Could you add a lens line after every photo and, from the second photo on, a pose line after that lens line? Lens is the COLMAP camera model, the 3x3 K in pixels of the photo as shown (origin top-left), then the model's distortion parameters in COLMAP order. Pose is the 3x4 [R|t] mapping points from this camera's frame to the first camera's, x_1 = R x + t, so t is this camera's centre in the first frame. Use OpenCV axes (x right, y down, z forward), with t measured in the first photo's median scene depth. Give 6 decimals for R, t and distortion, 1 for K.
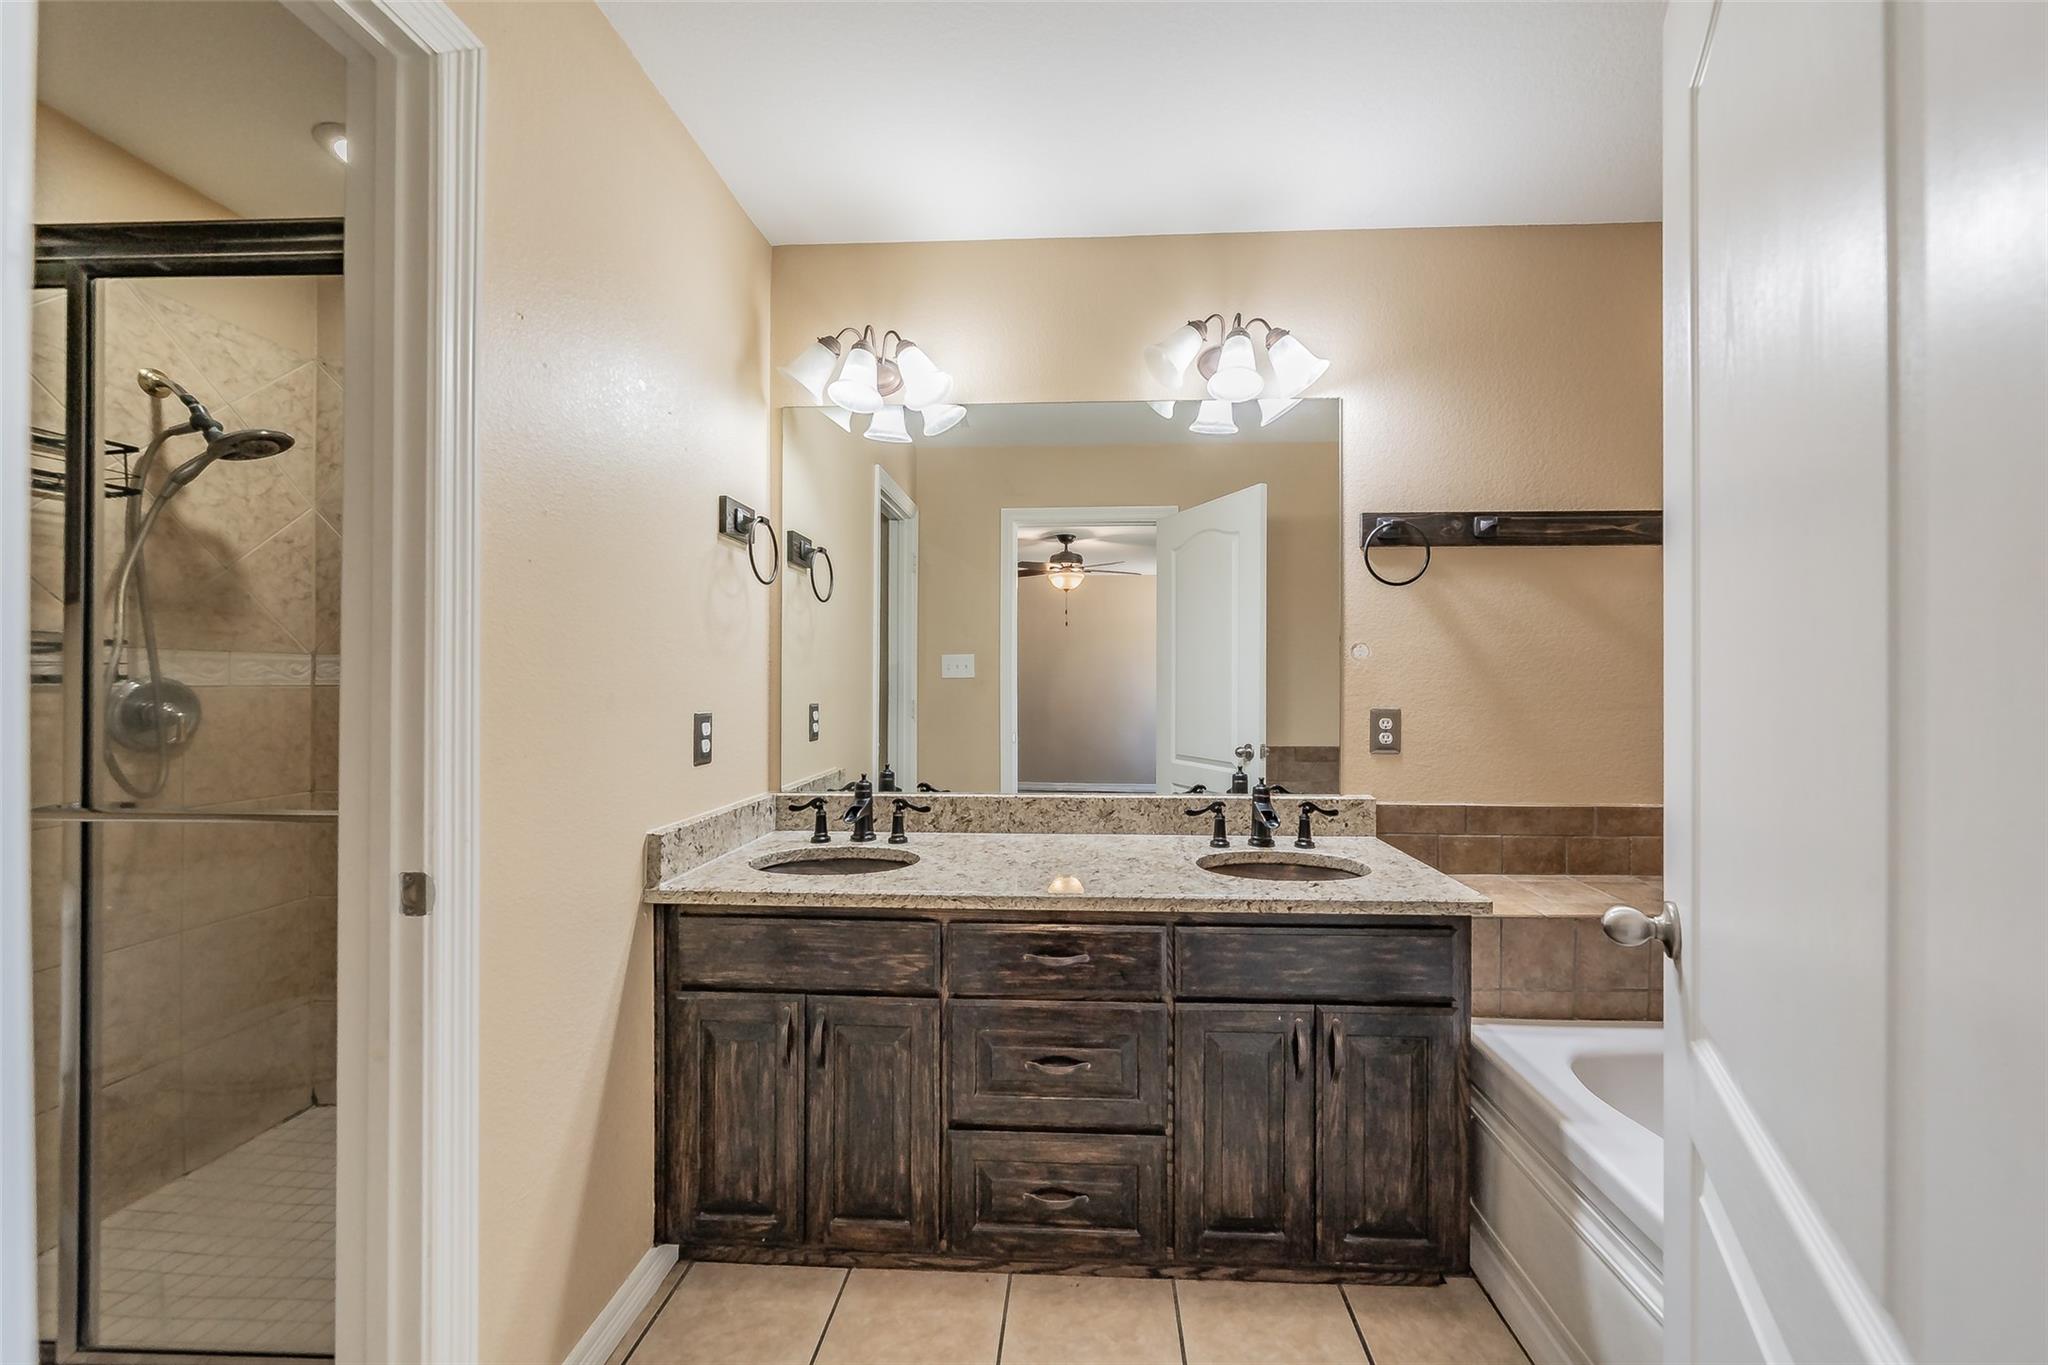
lens RADIAL K [[736.4, 0, 1058.0], [0, 736.4, 679.4], [0, 0, 1]] dist [0.000991, -0.000508]
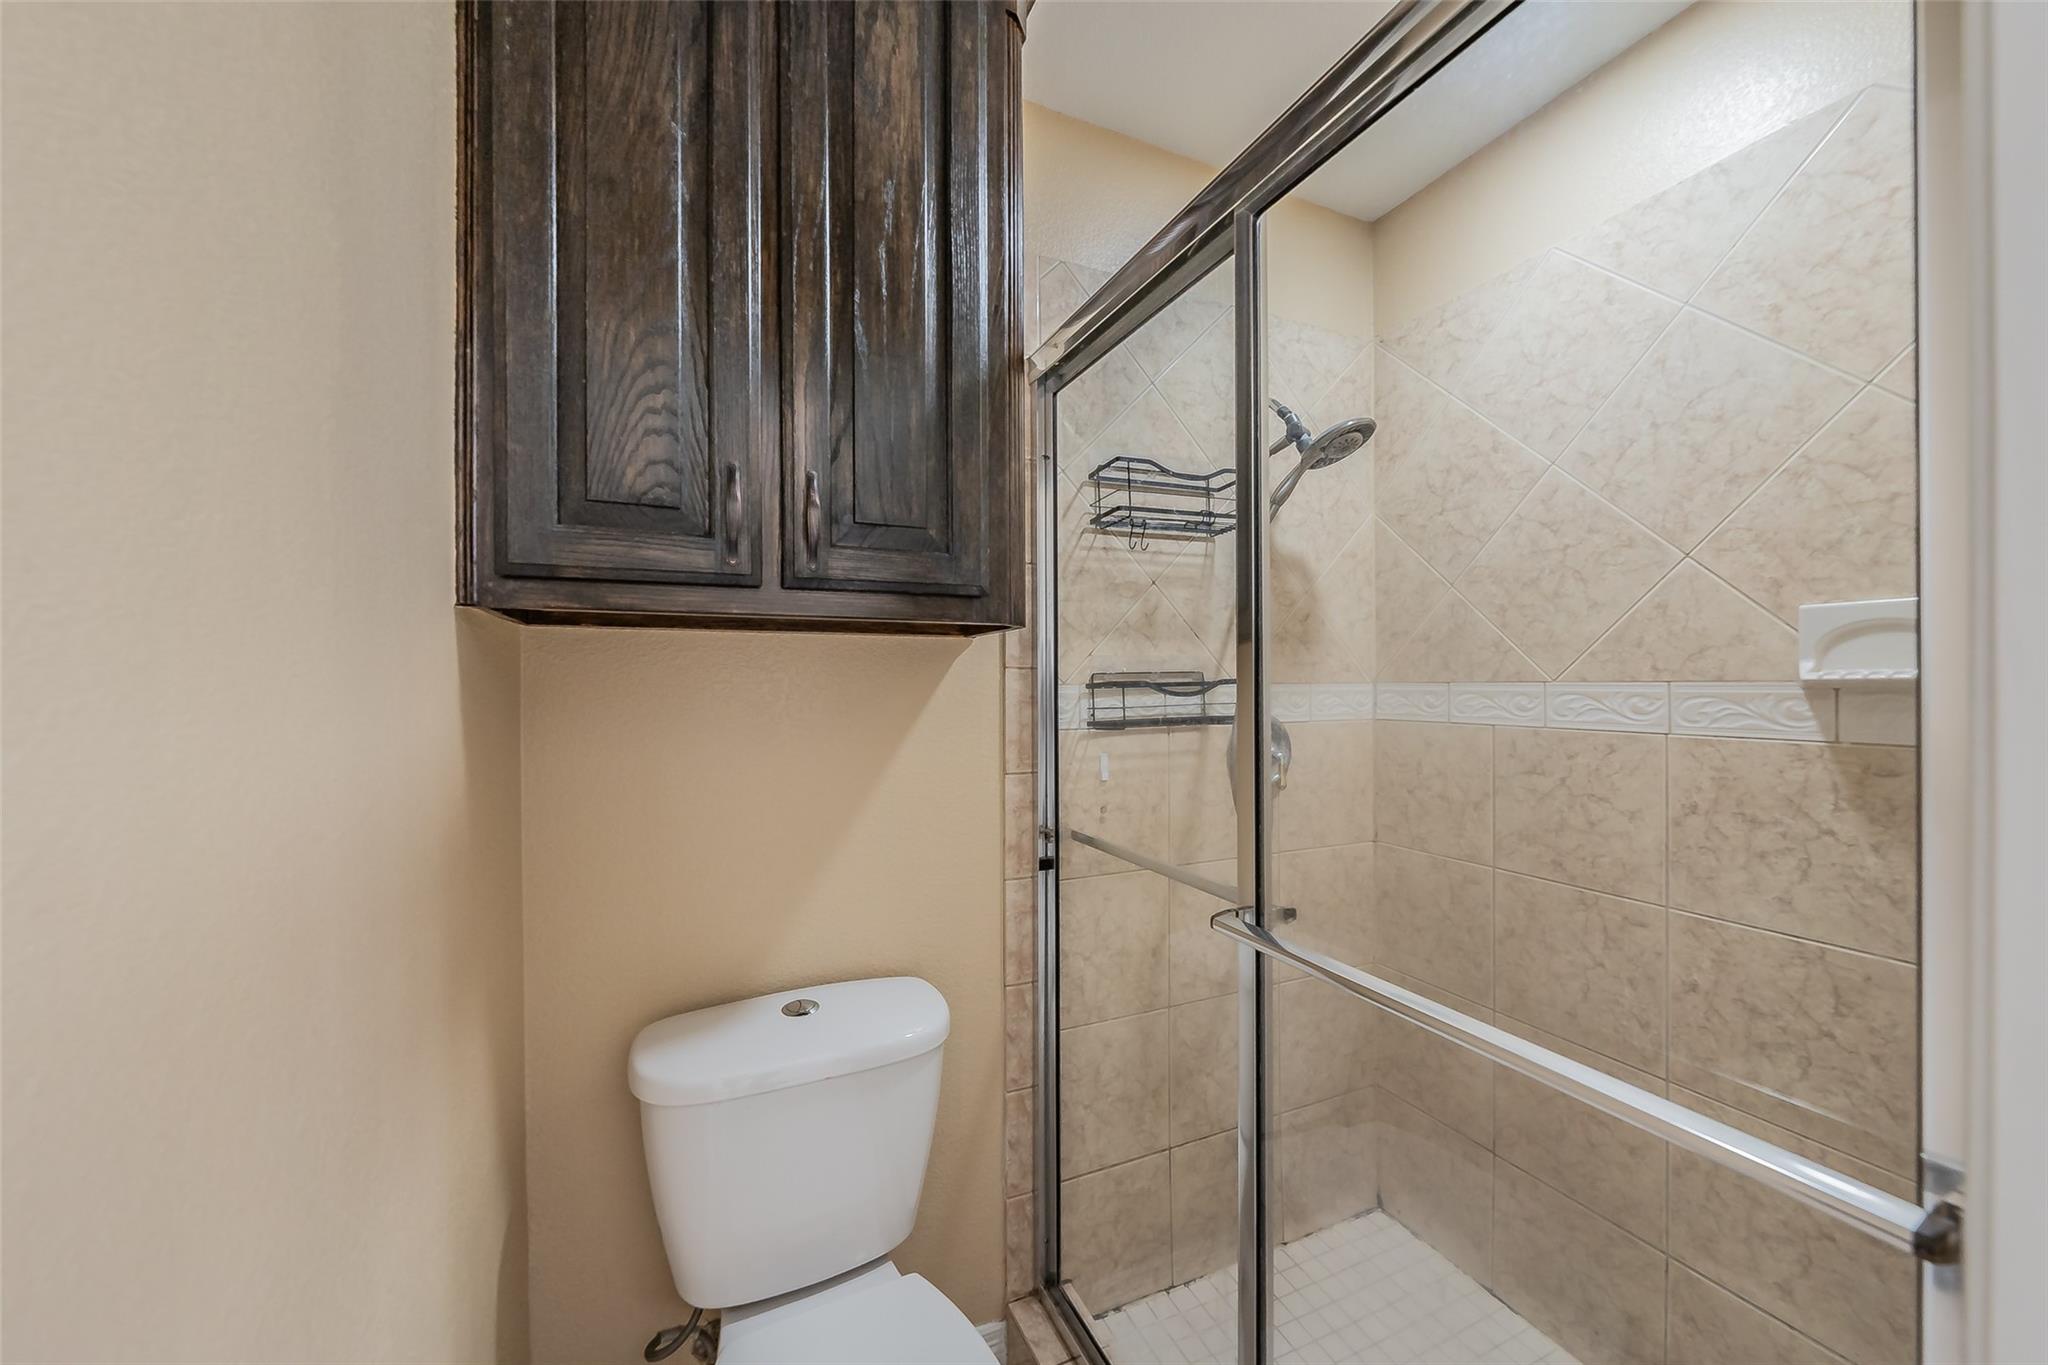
lens RADIAL K [[736.4, 0, 1032.5], [0, 736.4, 676.3], [0, 0, 1]] dist [0.000991, -0.000508]
pose [[0.447297, -0.004424, -0.894375, -0.452607], [0.007628, 0.999970, -0.001131, -0.047403], [0.894353, -0.006316, 0.447317, 0.278534]]
